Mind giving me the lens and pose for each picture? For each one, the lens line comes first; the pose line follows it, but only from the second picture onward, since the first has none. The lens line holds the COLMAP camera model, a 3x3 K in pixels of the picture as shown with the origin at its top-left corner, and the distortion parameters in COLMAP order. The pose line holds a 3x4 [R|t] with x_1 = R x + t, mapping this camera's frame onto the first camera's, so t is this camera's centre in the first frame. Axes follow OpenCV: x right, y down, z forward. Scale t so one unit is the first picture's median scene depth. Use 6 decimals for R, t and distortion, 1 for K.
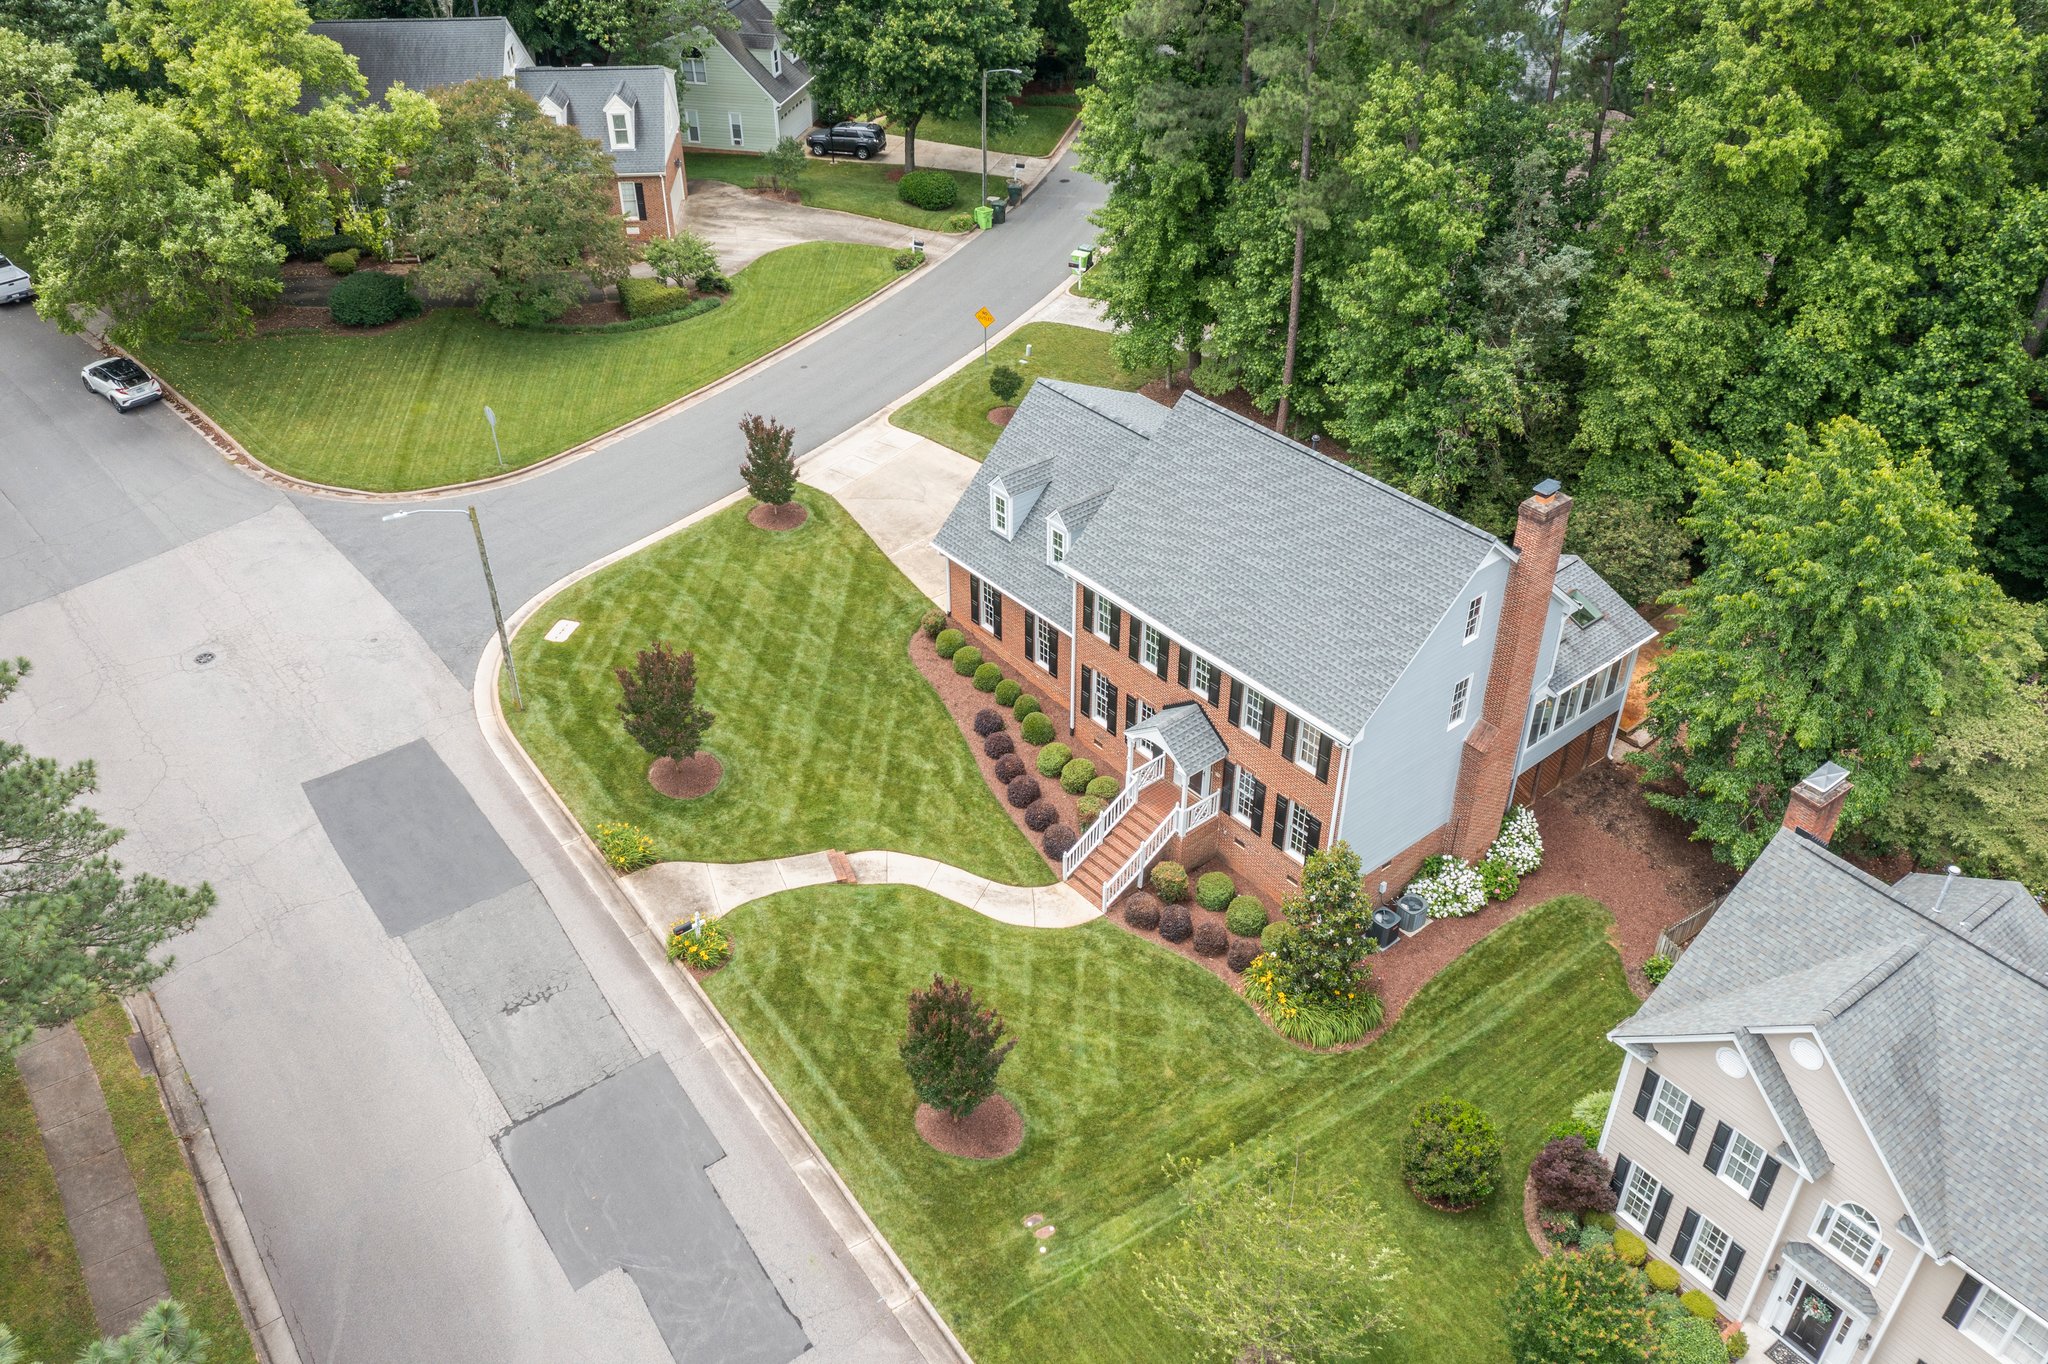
lens RADIAL K [[1637.0, 0, 1022.7], [0, 1637.0, 669.8], [0, 0, 1]] dist [-0.003262, 0.005455]
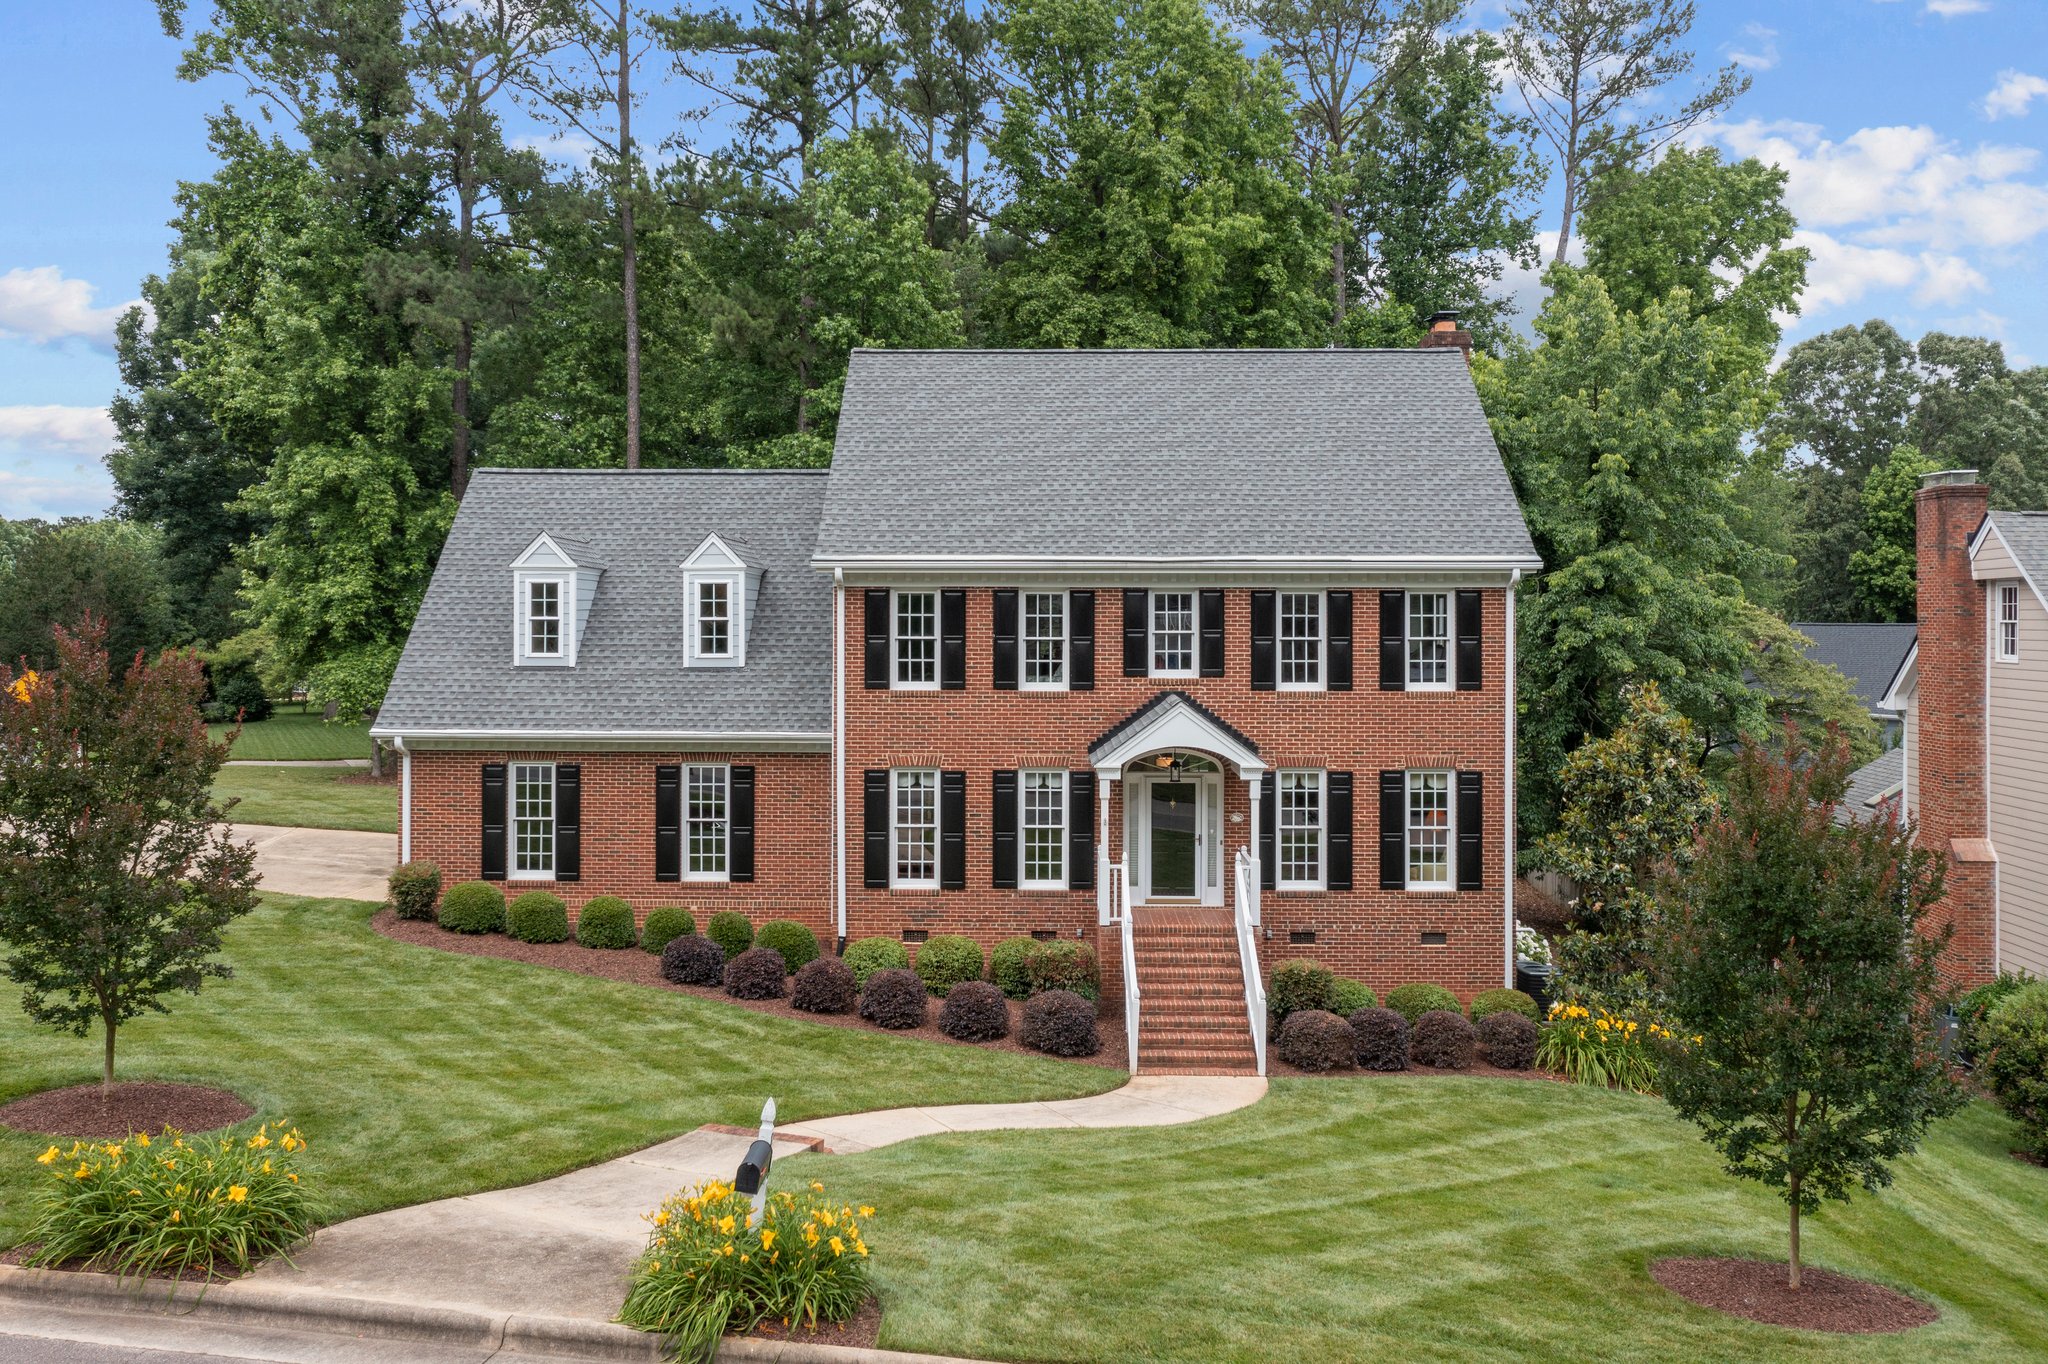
lens RADIAL K [[1655.4, 0, 1021.9], [0, 1655.4, 599.1], [0, 0, 1]] dist [0.000406, 0.004348]
pose [[0.652129, 0.012242, 0.758009, -0.351618], [0.431393, 0.816211, -0.384317, 0.186624], [-0.623401, 0.577624, 0.526994, 0.705285]]
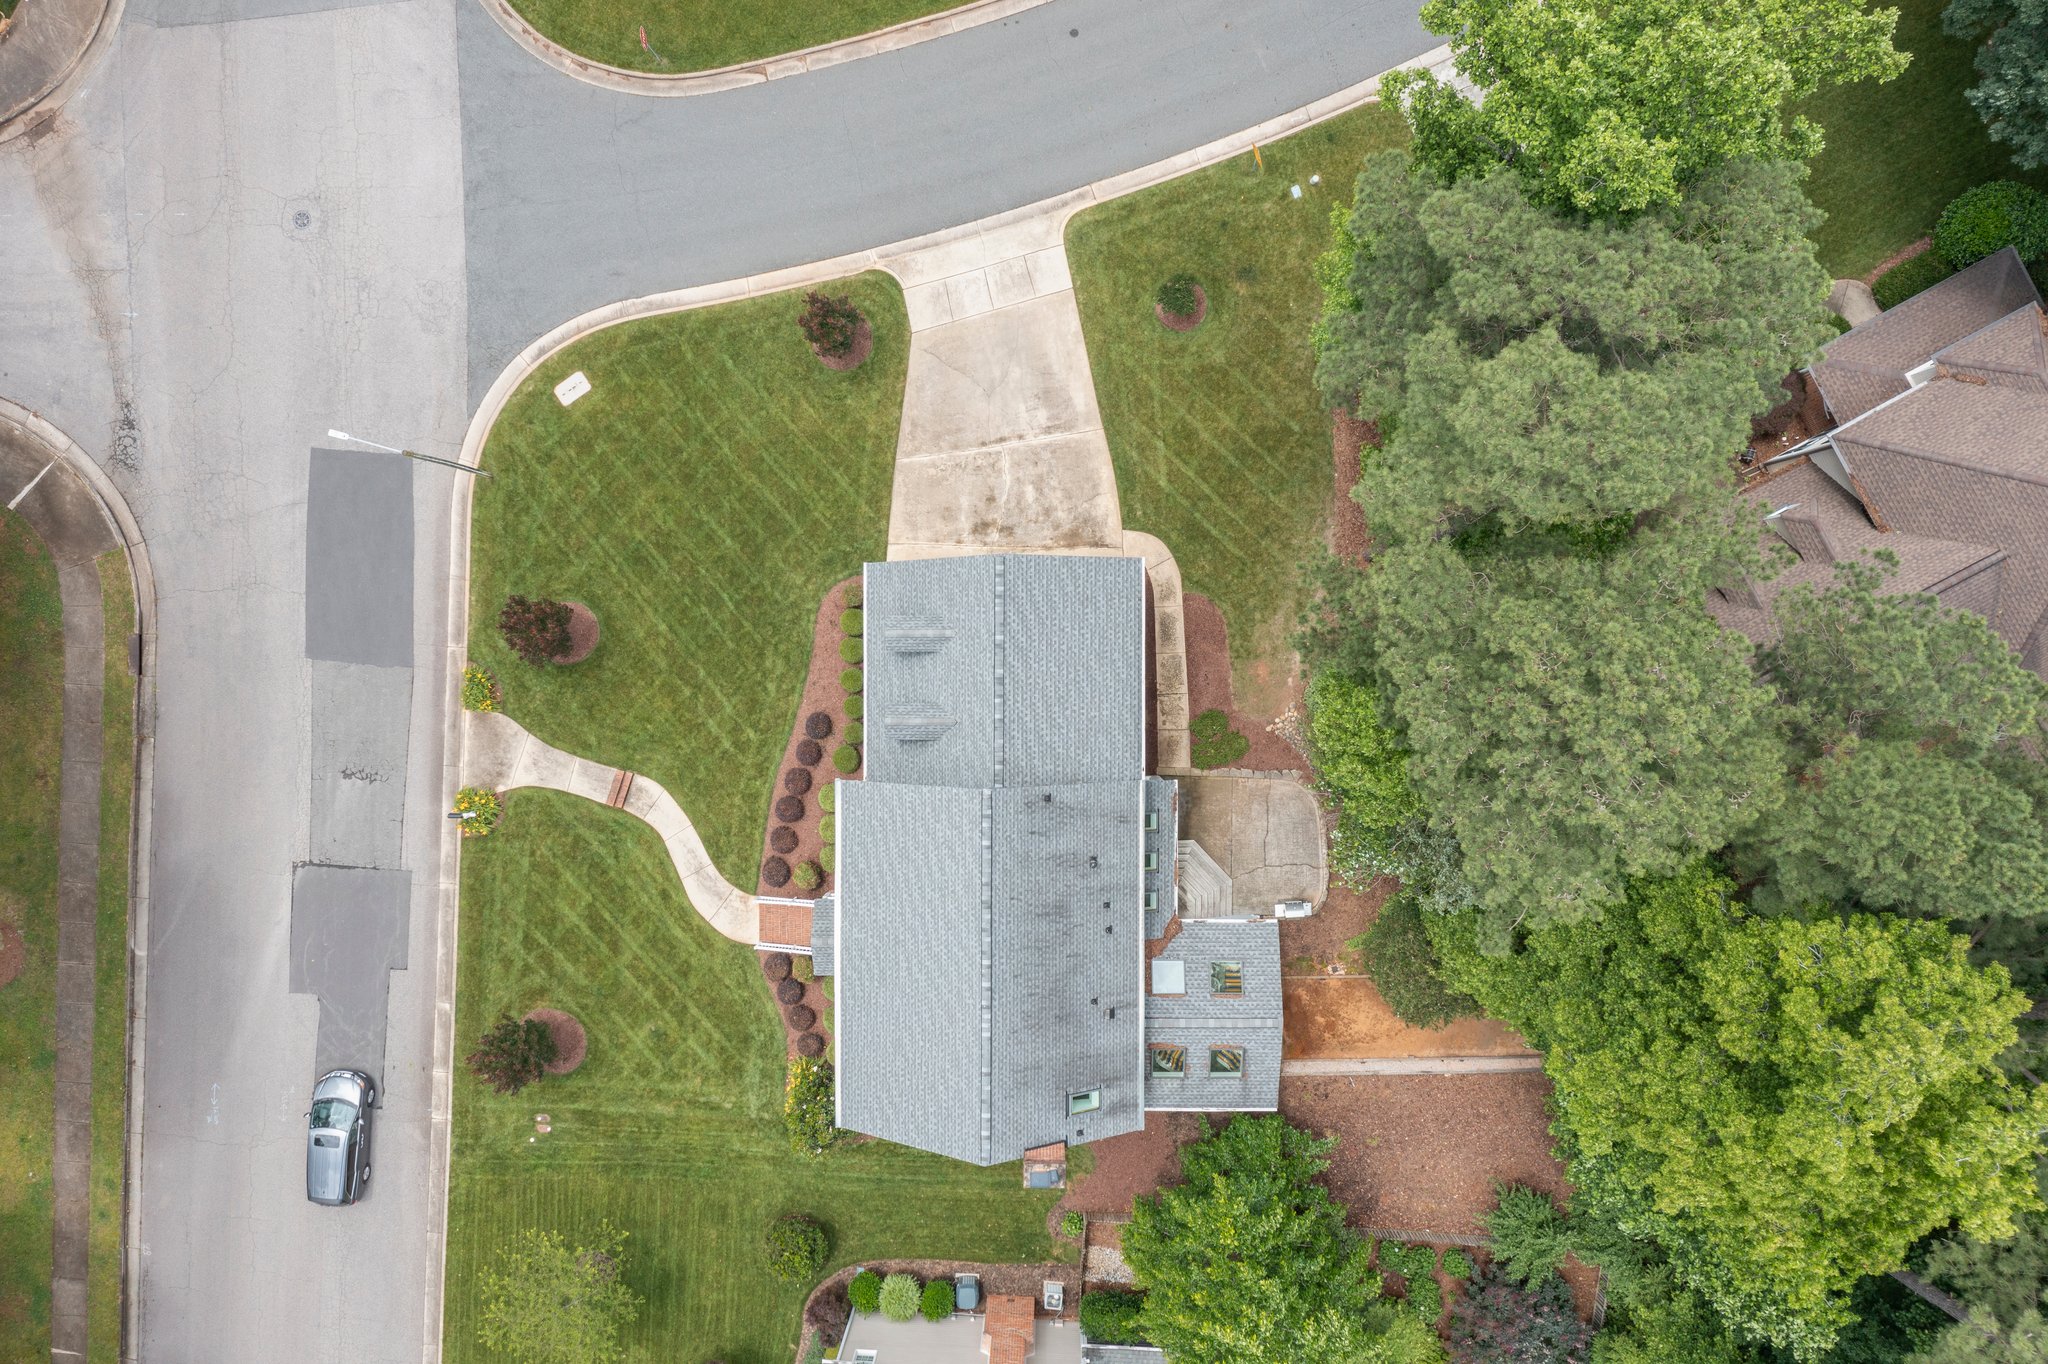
lens RADIAL K [[1655.4, 0, 1021.9], [0, 1655.4, 599.1], [0, 0, 1]] dist [0.000406, 0.004348]
pose [[0.770034, 0.637931, -0.009516, 0.047482], [-0.348961, 0.433617, 0.830784, -1.117693], [0.534110, -0.636411, 0.556513, 0.547013]]
